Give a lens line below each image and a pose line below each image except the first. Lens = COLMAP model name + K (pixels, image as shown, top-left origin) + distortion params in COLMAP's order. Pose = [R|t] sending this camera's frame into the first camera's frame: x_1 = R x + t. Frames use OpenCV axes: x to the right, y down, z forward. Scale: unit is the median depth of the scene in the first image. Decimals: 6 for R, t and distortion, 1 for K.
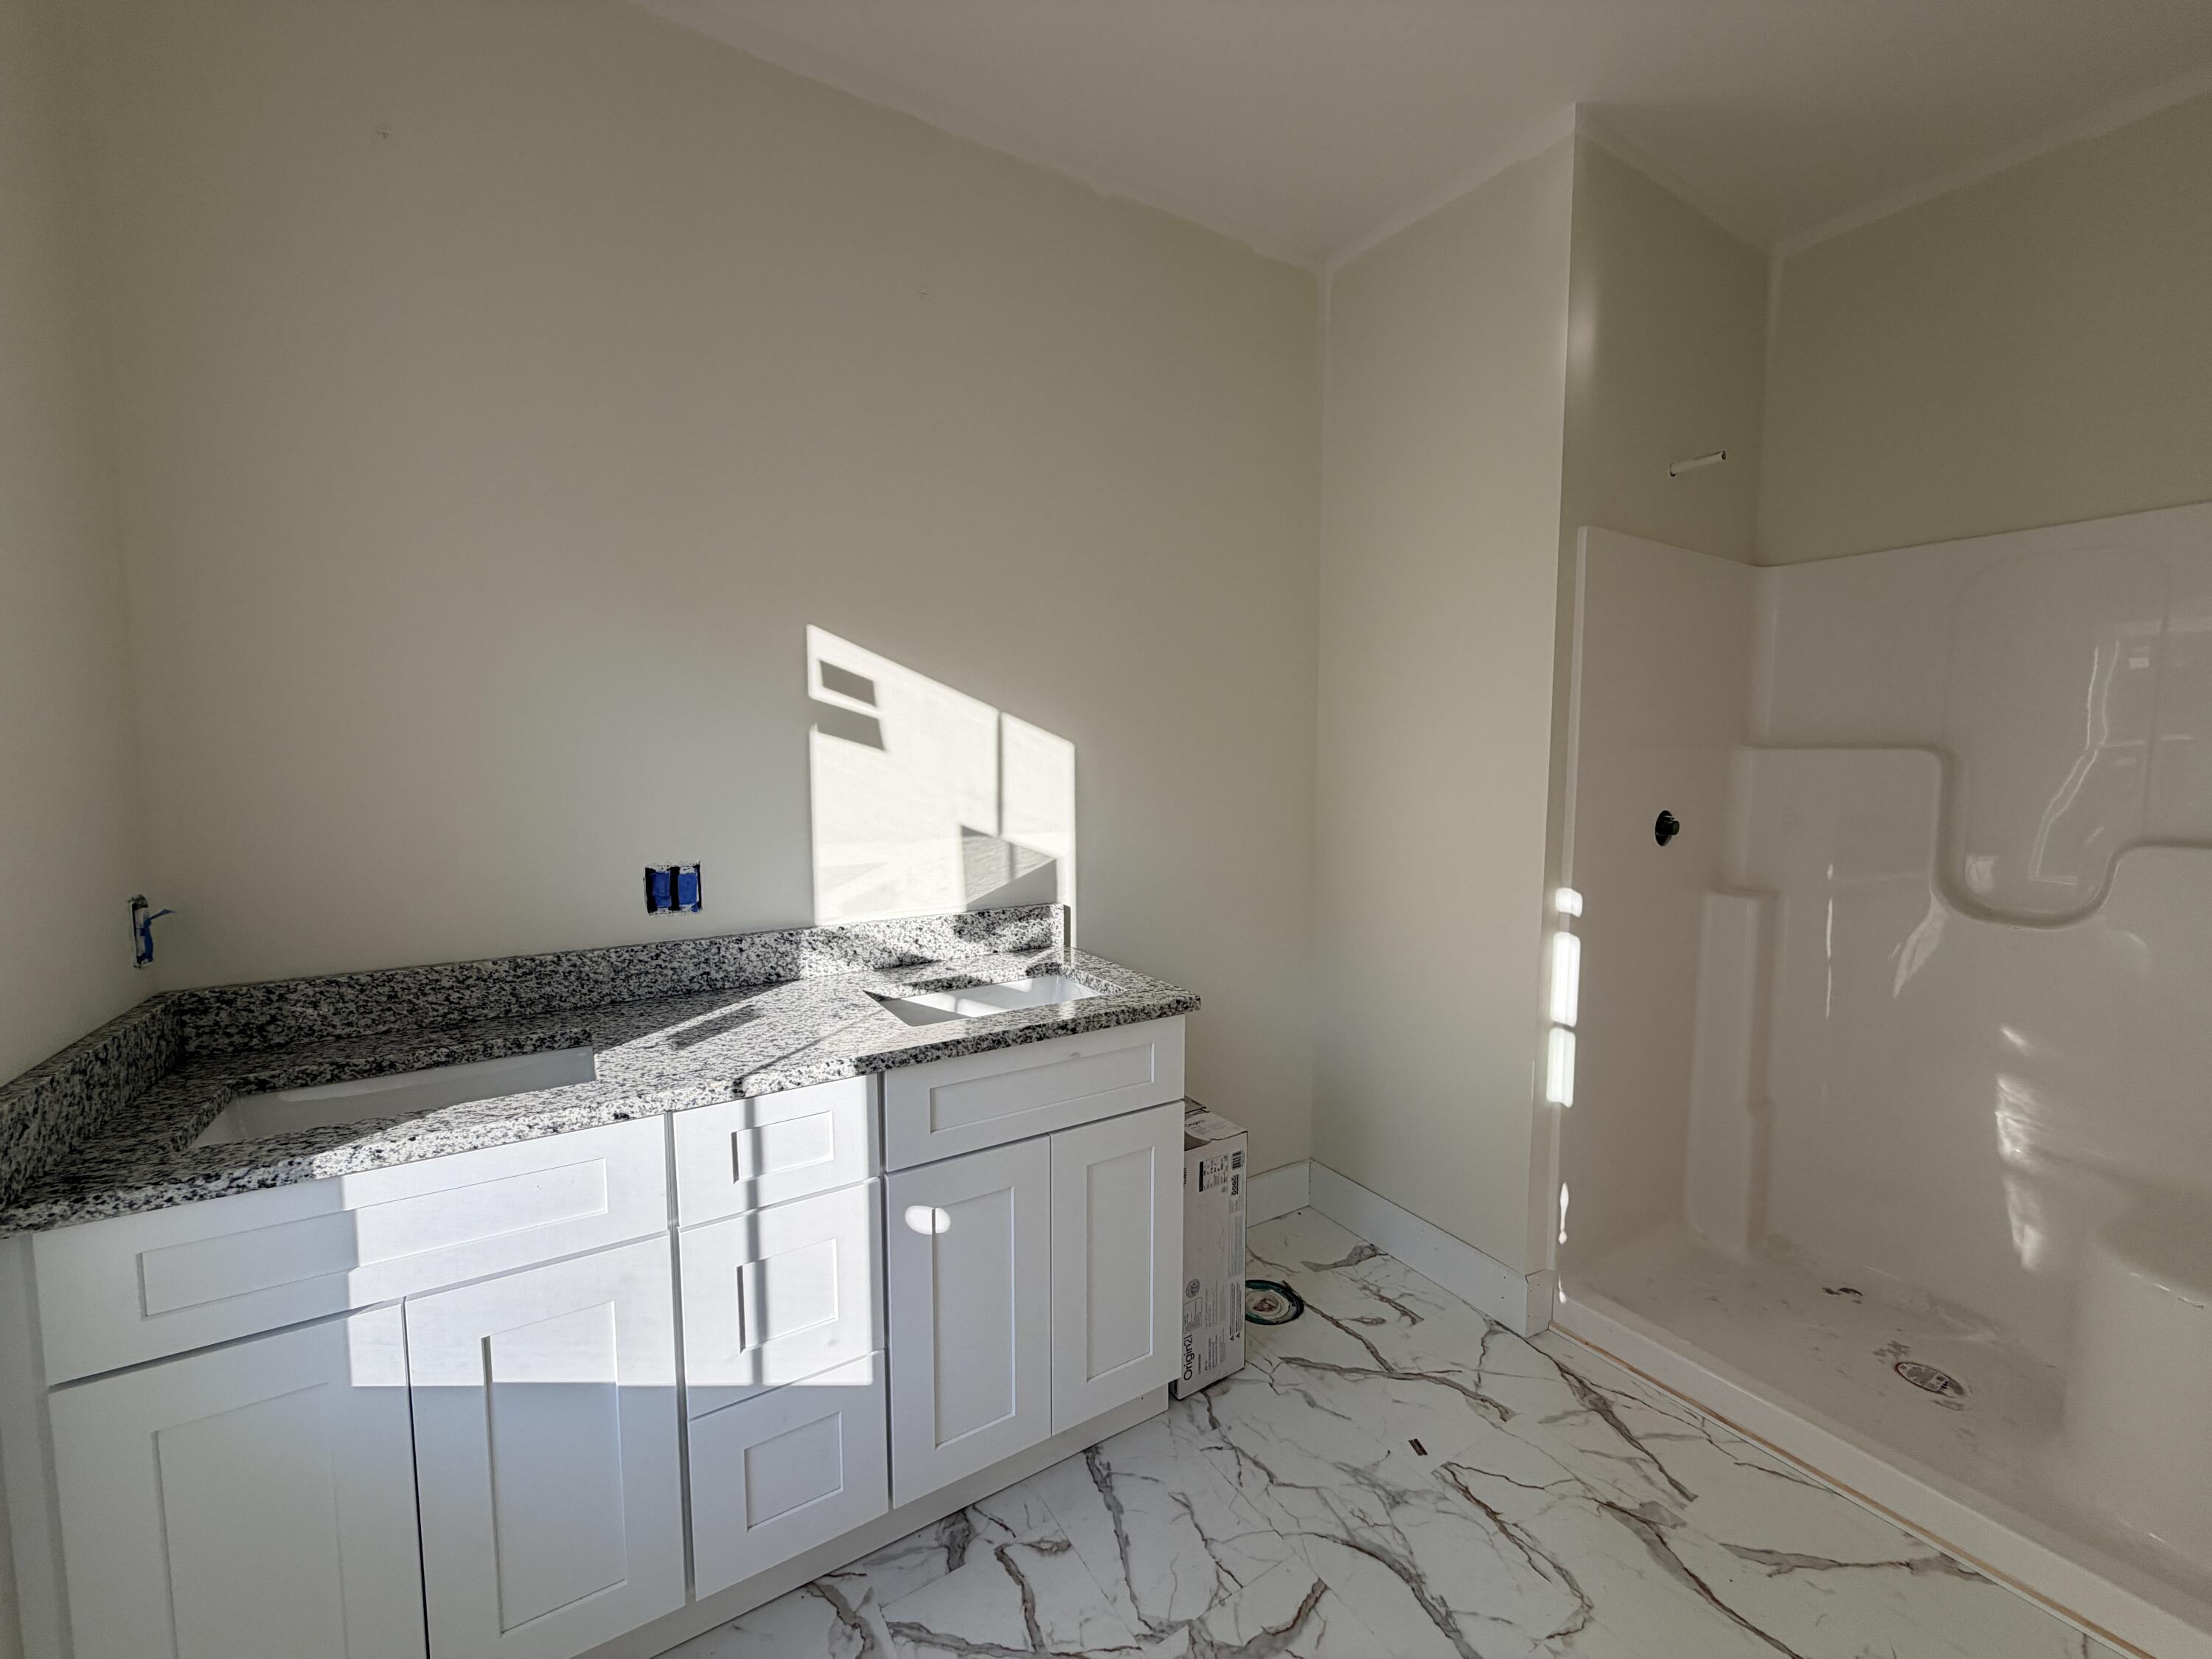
lens RADIAL K [[884.8, 0, 1111.7], [0, 884.8, 797.2], [0, 0, 1]] dist [0.001116, 0.000506]
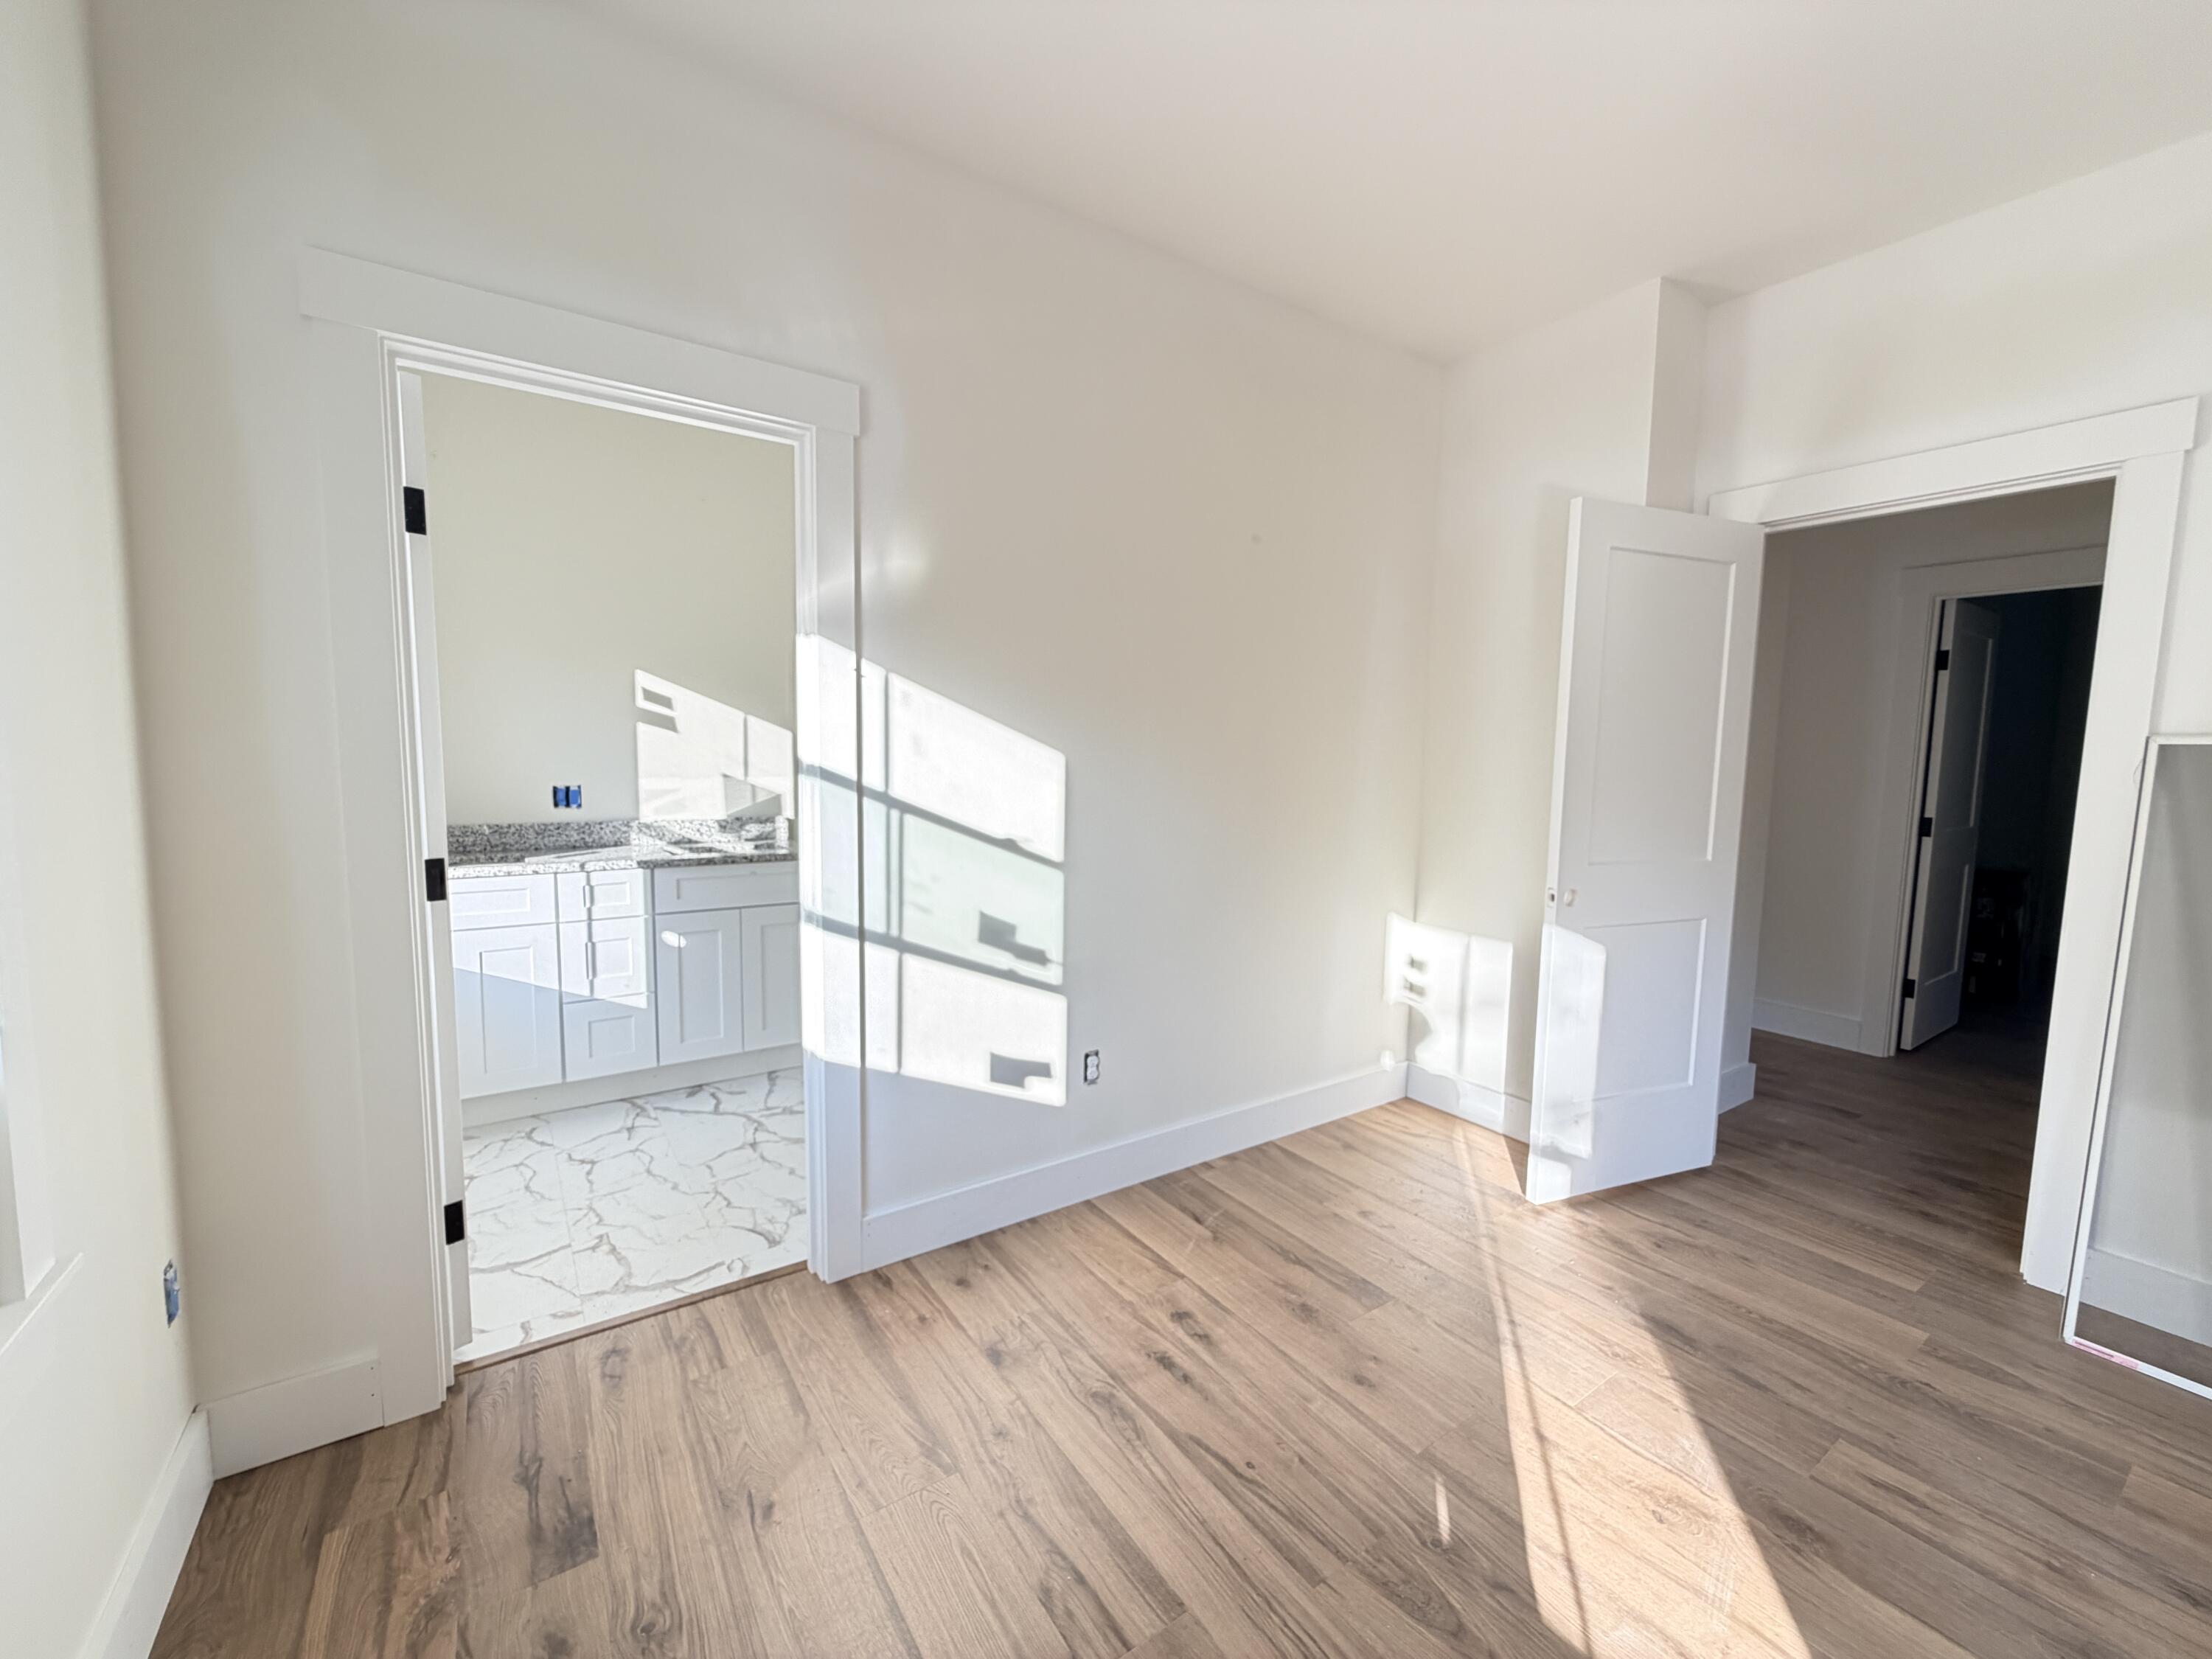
lens RADIAL K [[884.8, 0, 1109.4], [0, 884.8, 837.2], [0, 0, 1]] dist [0.001116, 0.000506]
pose [[0.999905, 0.007813, 0.011338, 0.747950], [-0.007966, 0.999877, 0.013489, 0.159376], [-0.011231, -0.013578, 0.999845, -1.080988]]
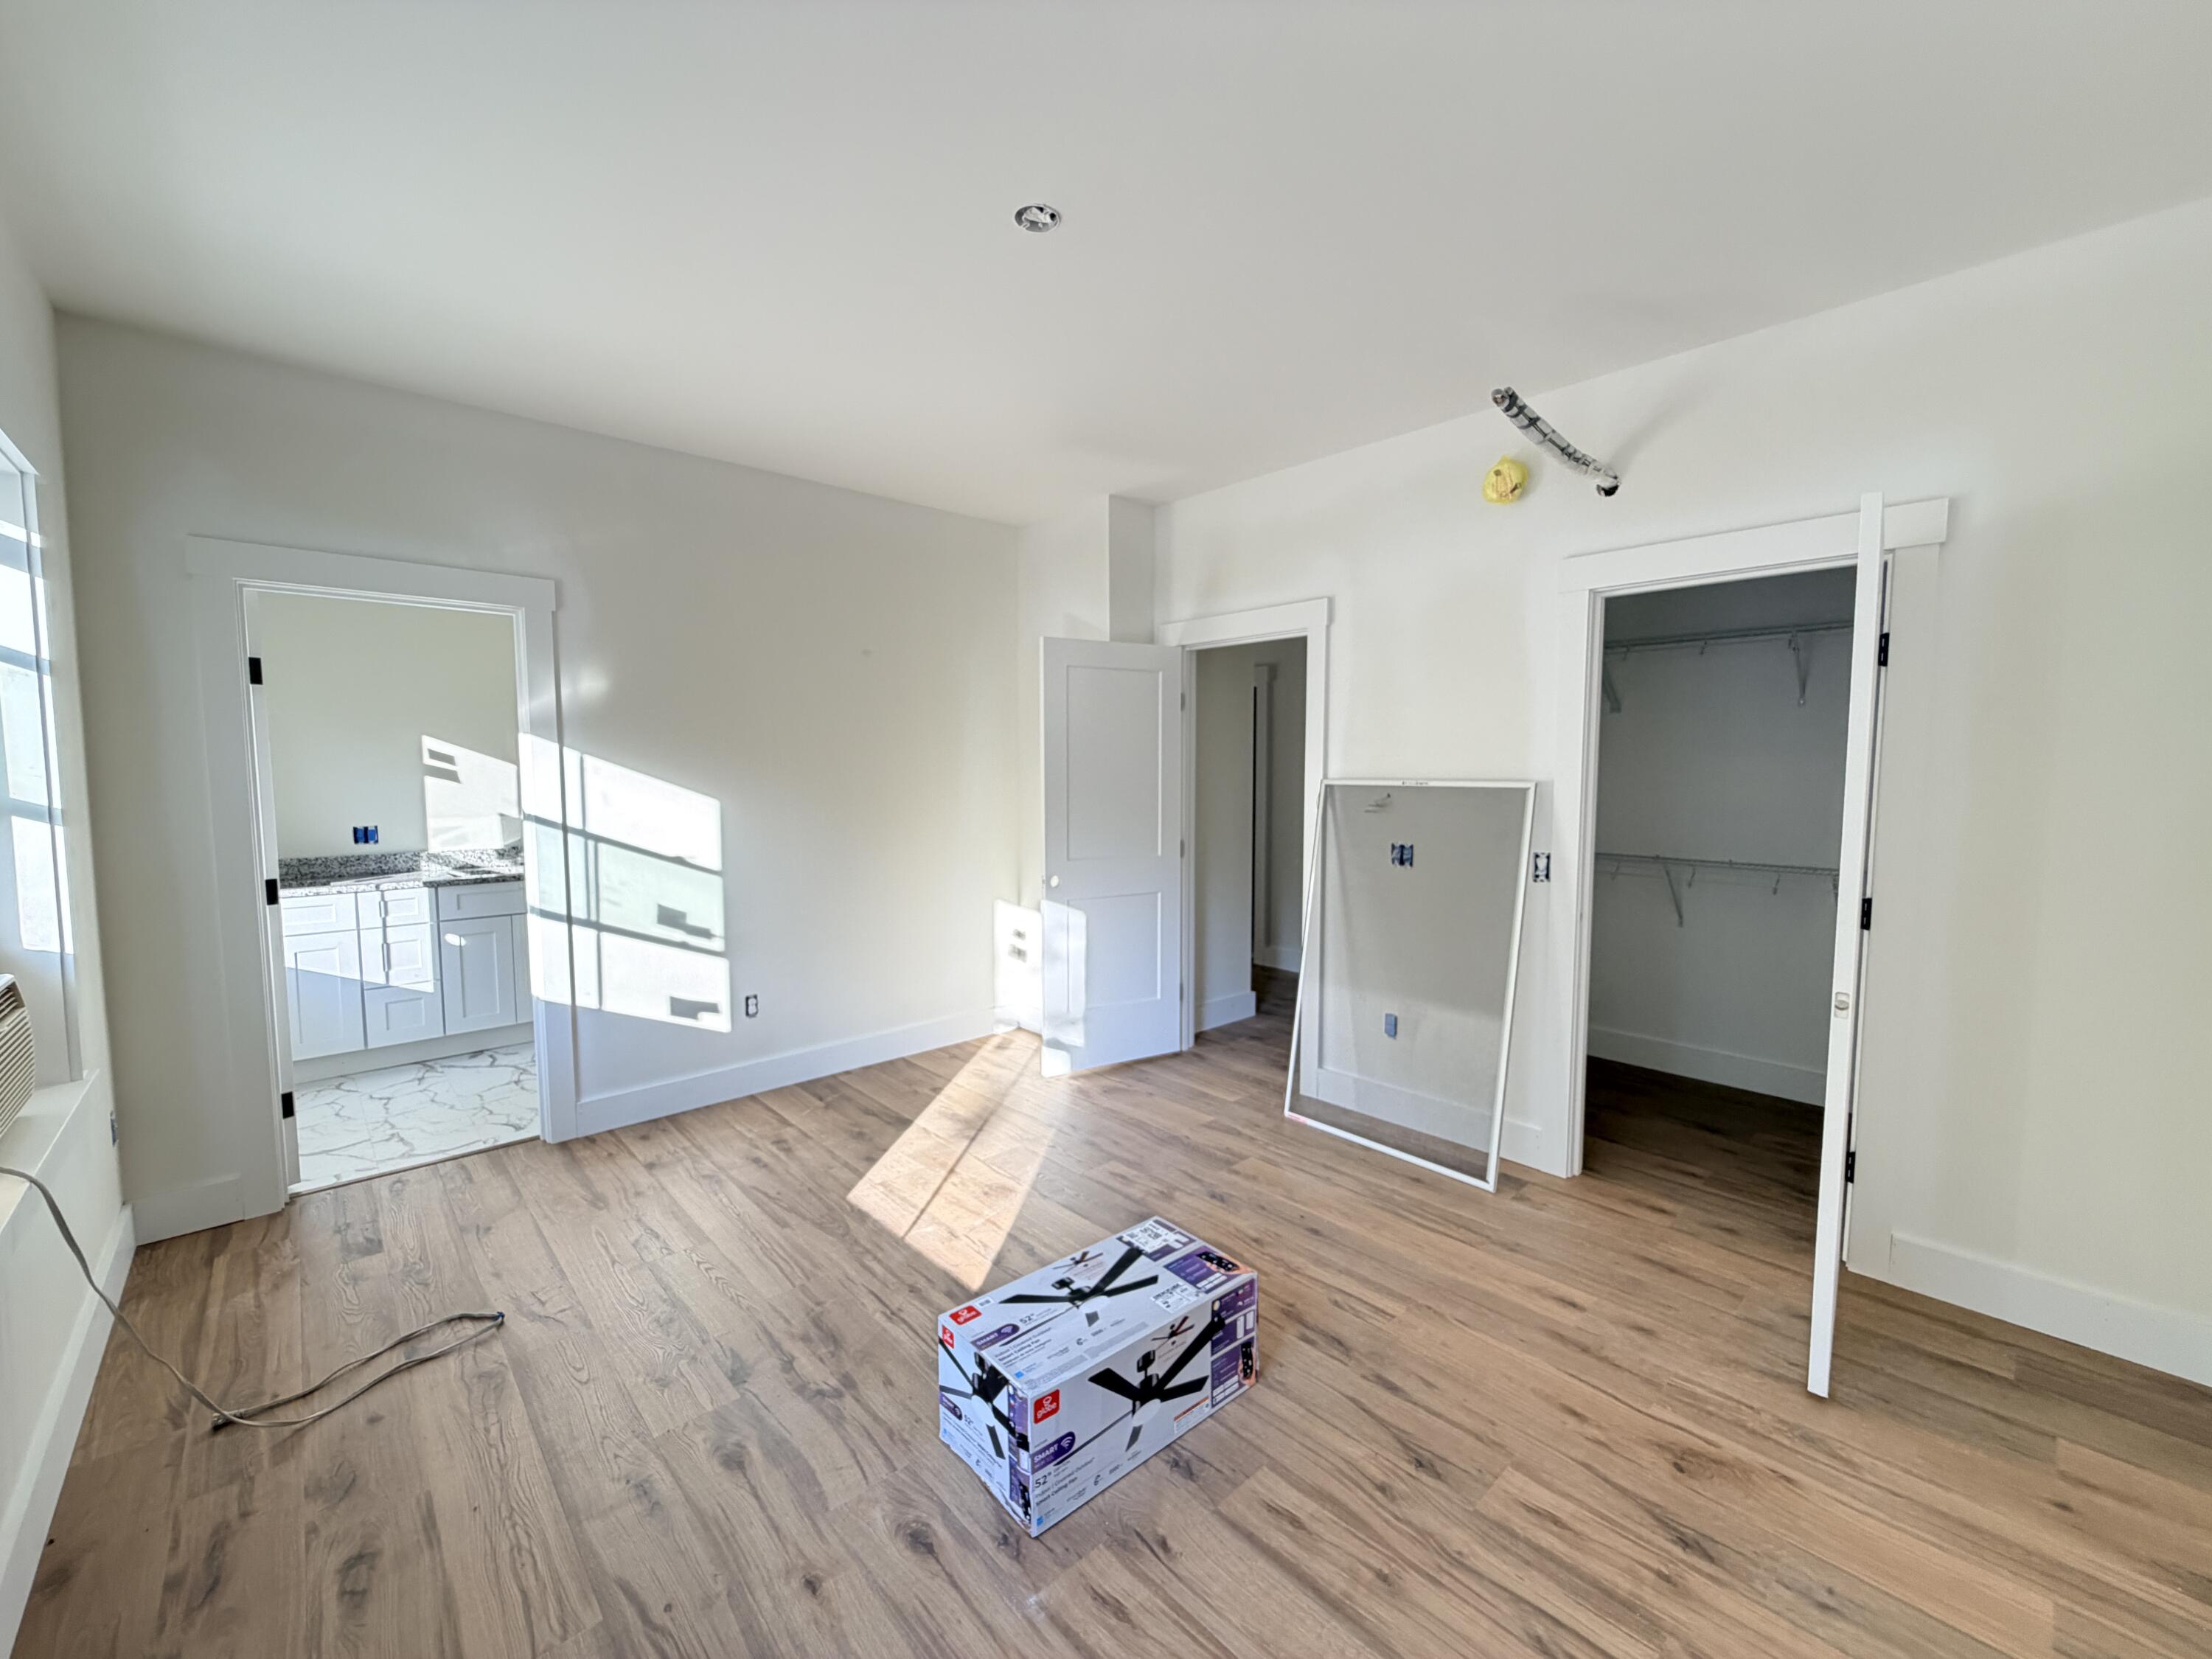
lens RADIAL K [[884.8, 0, 1105.6], [0, 884.8, 835.9], [0, 0, 1]] dist [0.001116, 0.000506]
pose [[0.988634, -0.020821, 0.148892, 1.314706], [0.021378, 0.999769, -0.002142, 0.159233], [-0.148813, 0.005300, 0.988851, -1.974915]]
